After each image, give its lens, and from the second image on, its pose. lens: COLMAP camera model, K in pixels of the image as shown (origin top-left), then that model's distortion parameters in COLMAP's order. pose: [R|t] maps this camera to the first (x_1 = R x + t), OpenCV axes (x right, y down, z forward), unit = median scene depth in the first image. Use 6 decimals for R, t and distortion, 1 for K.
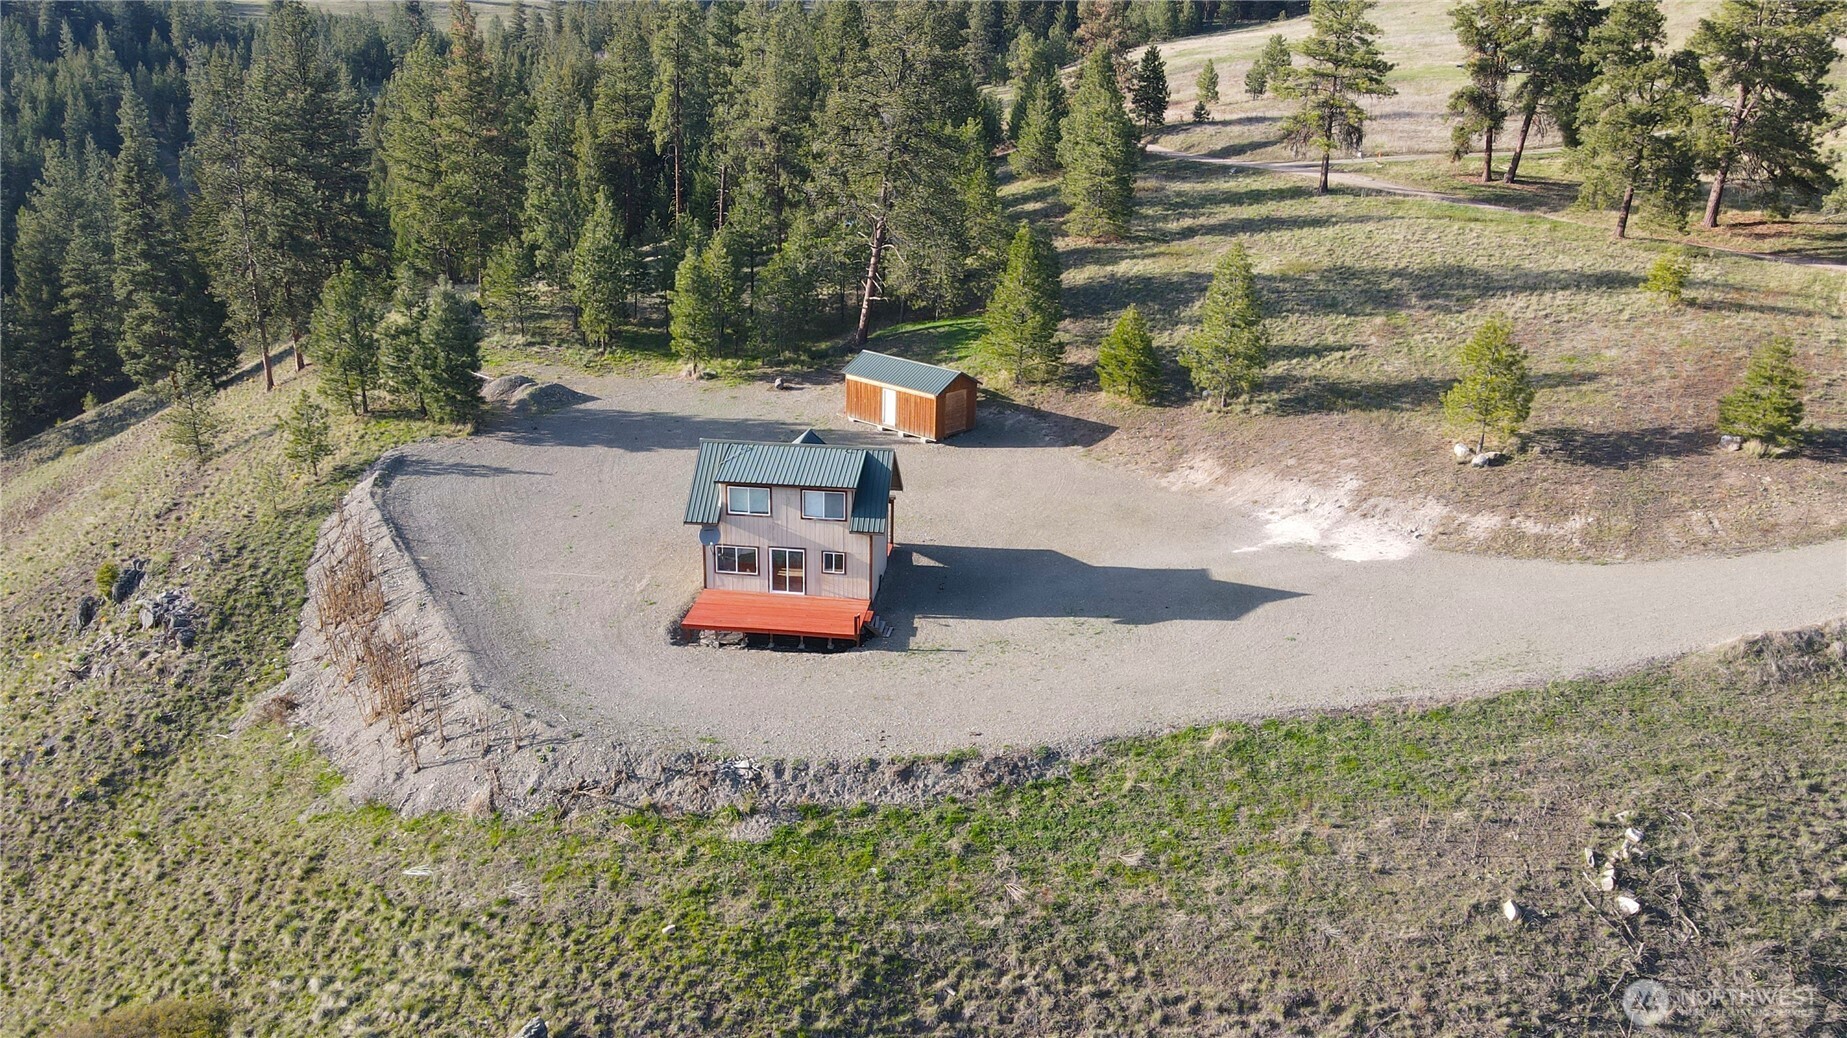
lens RADIAL K [[1365.1, 0, 919.4], [0, 1365.1, 512.9], [0, 0, 1]] dist [0.000668, 0.031402]
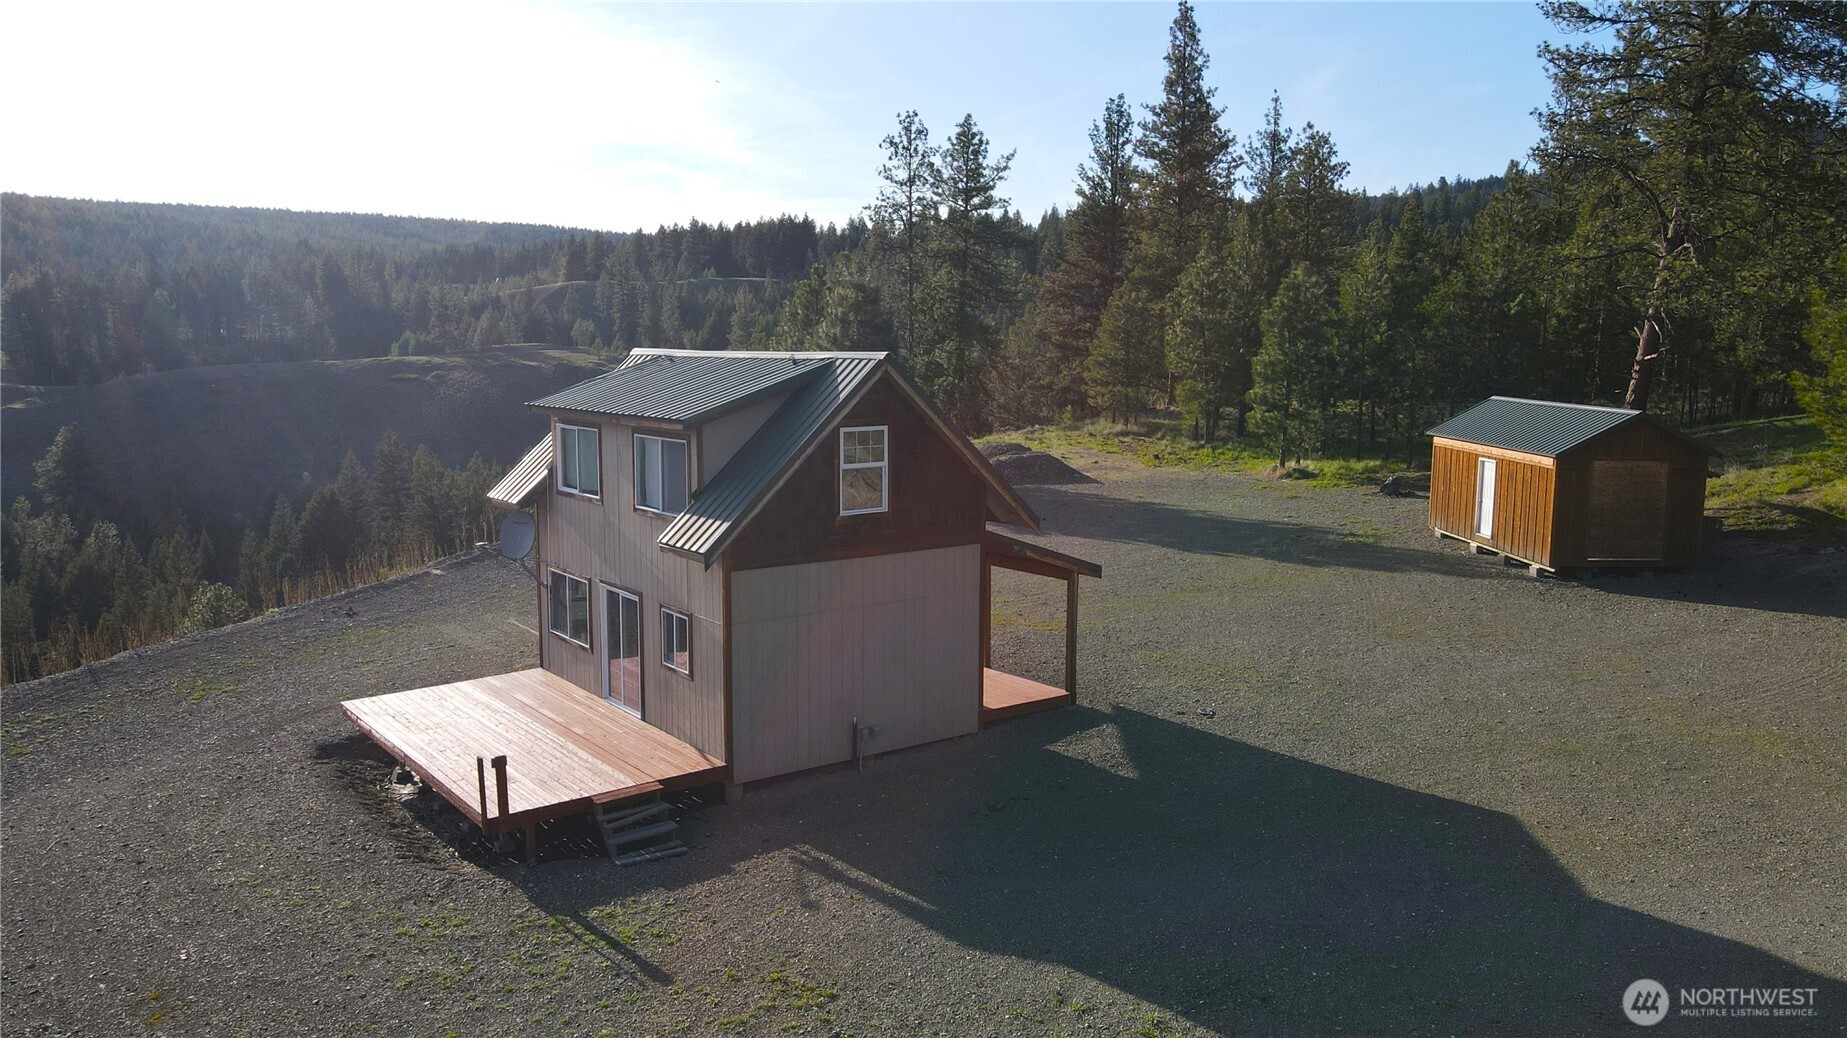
lens RADIAL K [[1365.1, 0, 919.4], [0, 1365.1, 512.9], [0, 0, 1]] dist [0.000668, 0.031402]
pose [[0.691998, 0.077006, -0.717780, 0.177445], [-0.226195, 0.967354, -0.114289, 0.022522], [0.685547, 0.241447, 0.686825, 0.572259]]
